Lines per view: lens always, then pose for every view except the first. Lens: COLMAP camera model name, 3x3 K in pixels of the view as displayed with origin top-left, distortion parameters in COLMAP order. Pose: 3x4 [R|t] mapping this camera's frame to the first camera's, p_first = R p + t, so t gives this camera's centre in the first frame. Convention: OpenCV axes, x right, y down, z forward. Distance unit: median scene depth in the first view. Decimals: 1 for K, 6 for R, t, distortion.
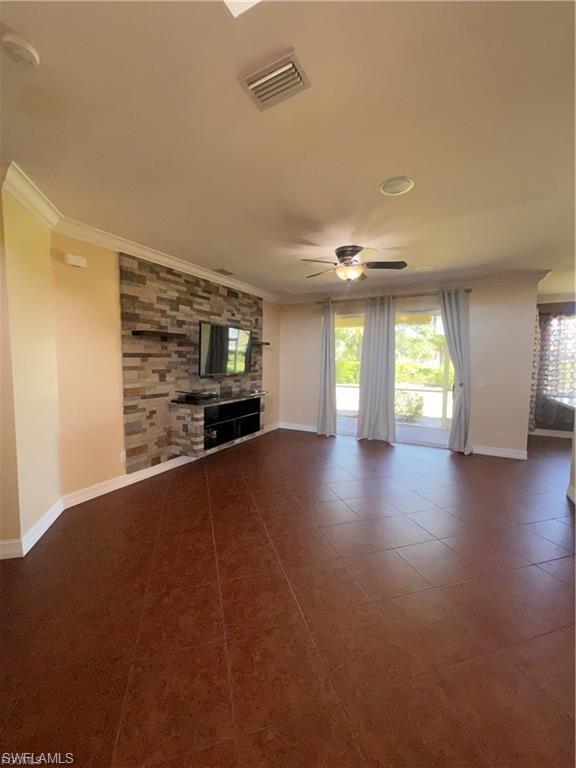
lens RADIAL K [[311.2, 0, 283.8], [0, 311.2, 384.6], [0, 0, 1]] dist [0.000273, -0.000049]
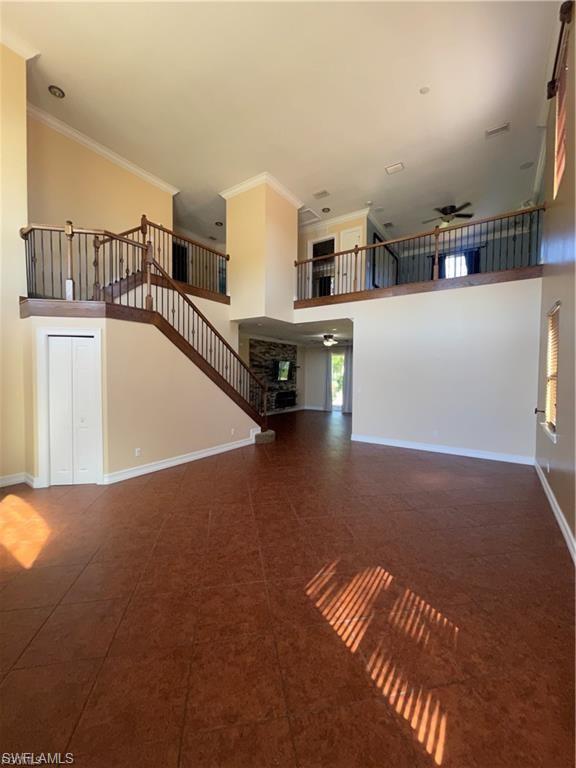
lens RADIAL K [[311.2, 0, 285.1], [0, 311.2, 384.3], [0, 0, 1]] dist [0.000273, -0.000049]
pose [[0.995756, 0.000404, -0.092034, 0.057138], [-0.004743, 0.998887, -0.046925, 0.102237], [0.091912, 0.047162, 0.994650, -1.307757]]
